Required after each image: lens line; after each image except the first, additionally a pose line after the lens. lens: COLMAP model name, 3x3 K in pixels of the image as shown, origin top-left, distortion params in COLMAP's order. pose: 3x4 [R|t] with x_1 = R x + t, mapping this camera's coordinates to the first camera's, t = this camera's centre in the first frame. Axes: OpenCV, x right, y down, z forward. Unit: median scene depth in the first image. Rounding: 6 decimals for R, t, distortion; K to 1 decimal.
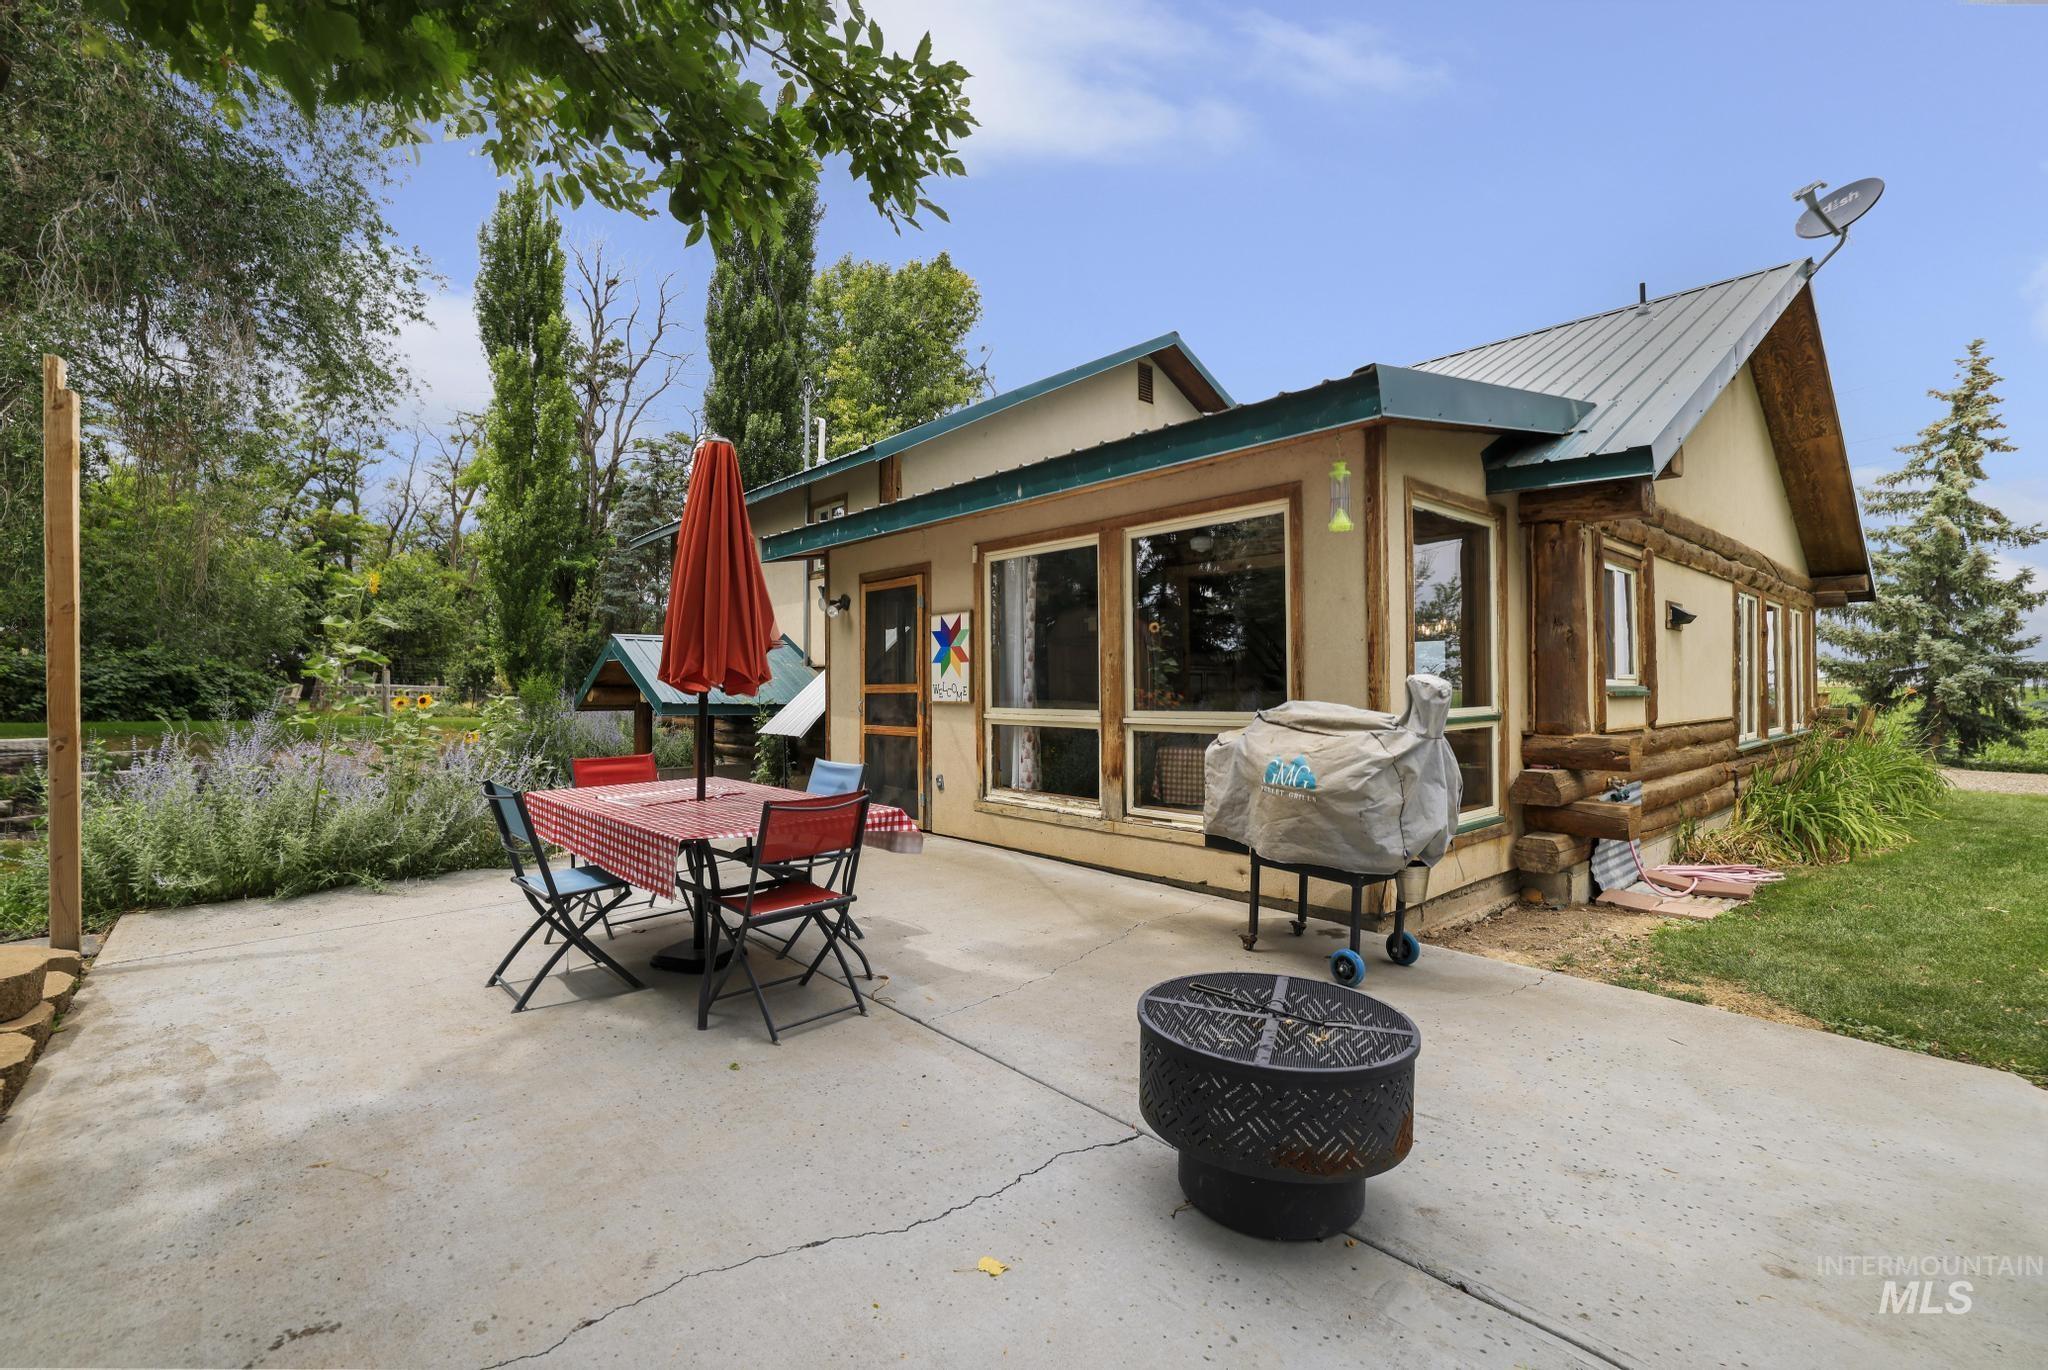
lens RADIAL K [[917.0, 0, 1019.3], [0, 917.0, 693.1], [0, 0, 1]] dist [-0.001797, 0.001219]
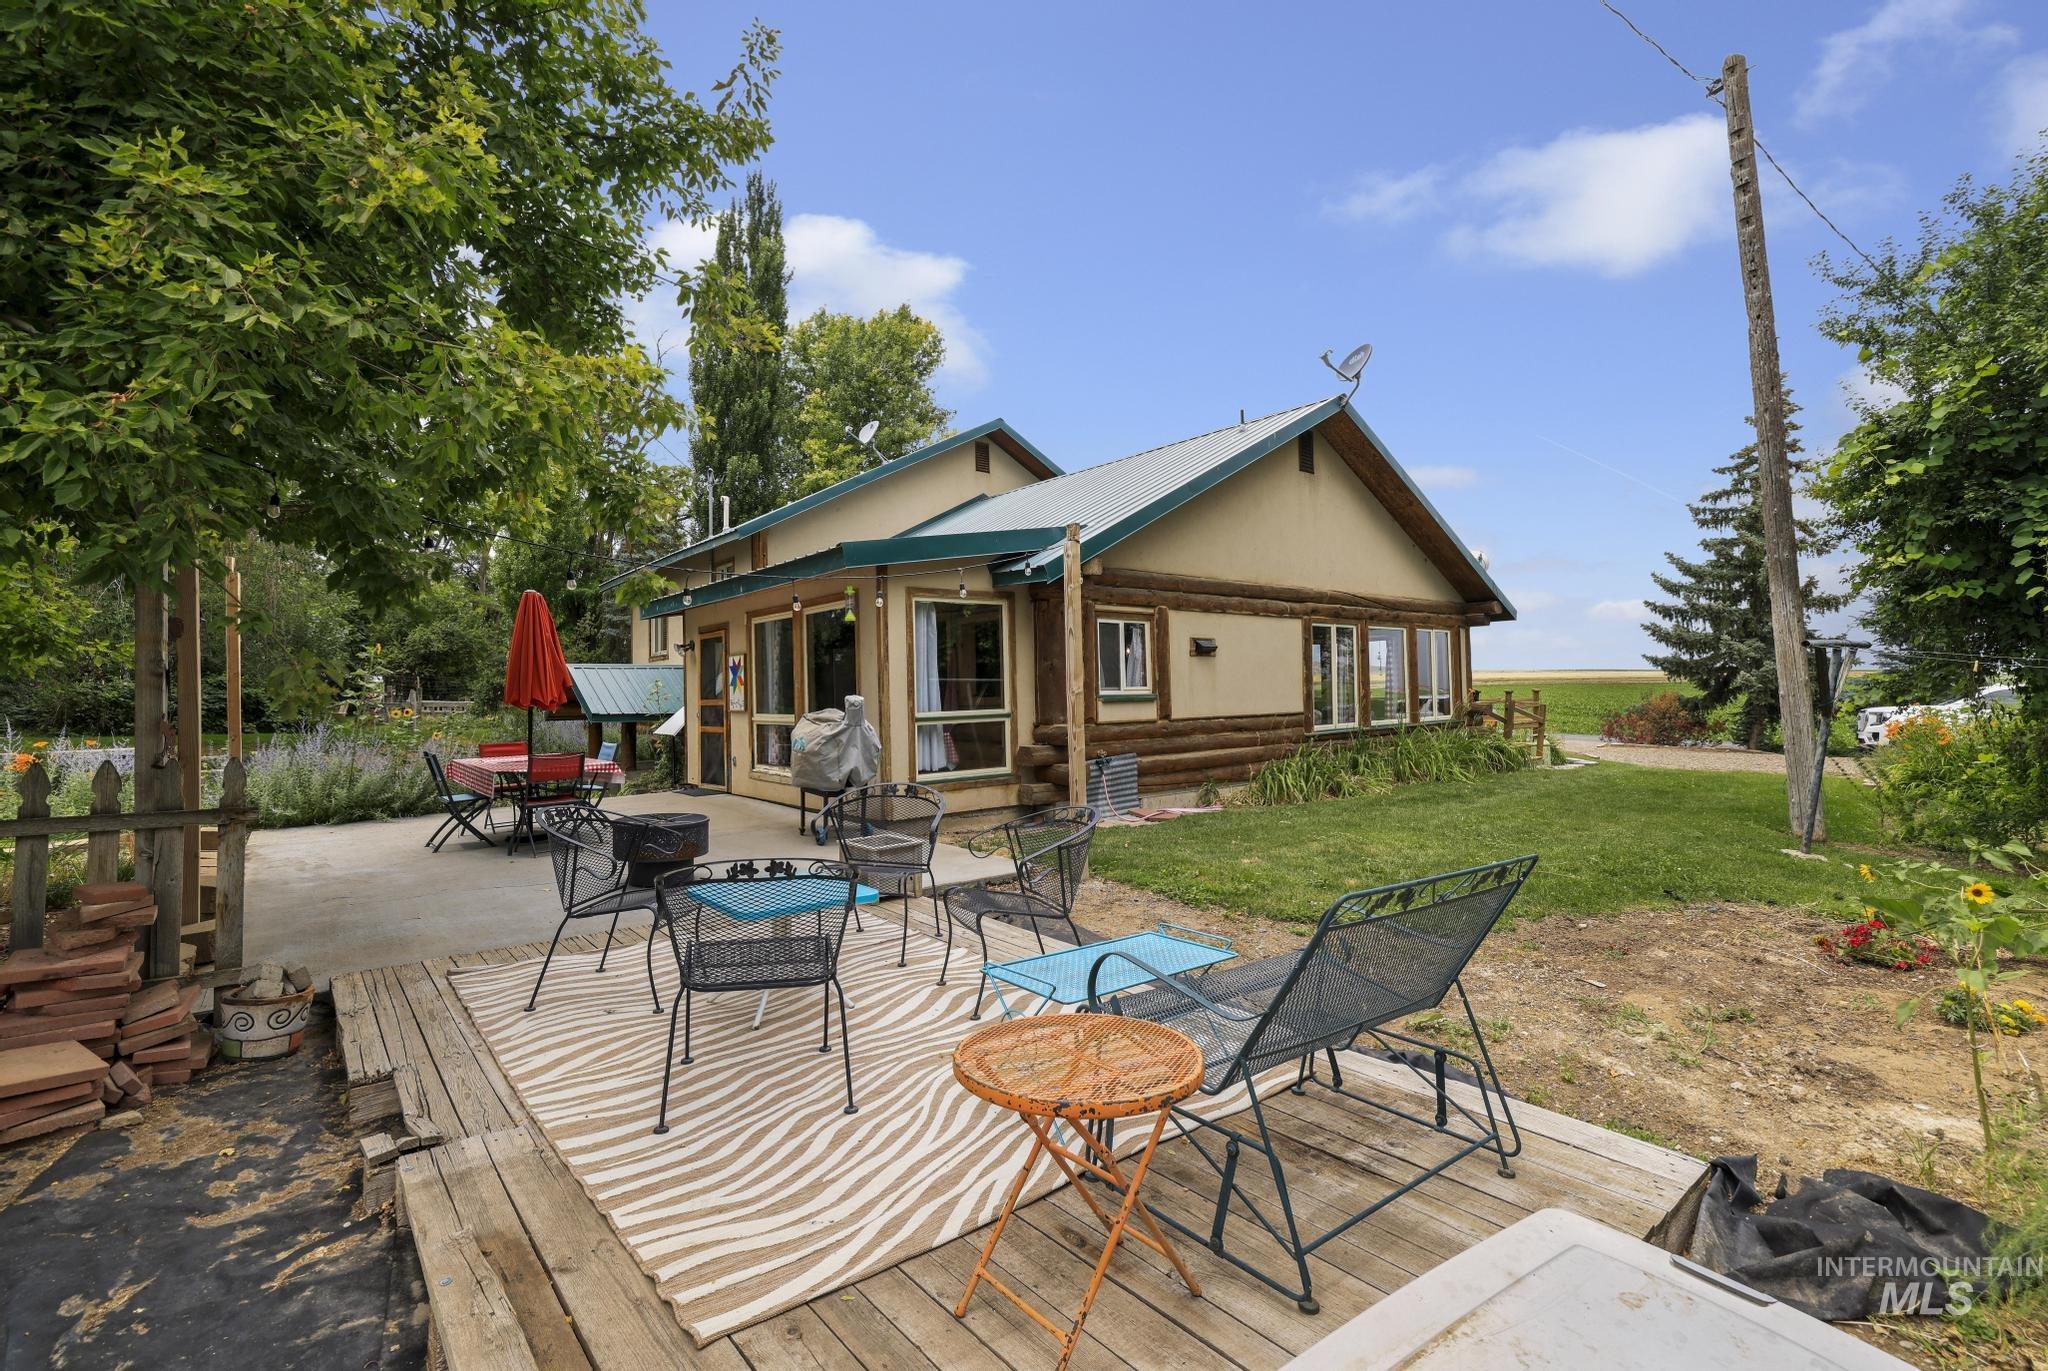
lens RADIAL K [[925.5, 0, 1012.6], [0, 925.5, 678.4], [0, 0, 1]] dist [-0.003533, 0.001913]
pose [[0.999012, -0.017856, -0.040694, 0.134510], [0.017023, 0.999640, -0.020728, -0.001448], [0.041049, 0.020015, 0.998957, -0.169376]]
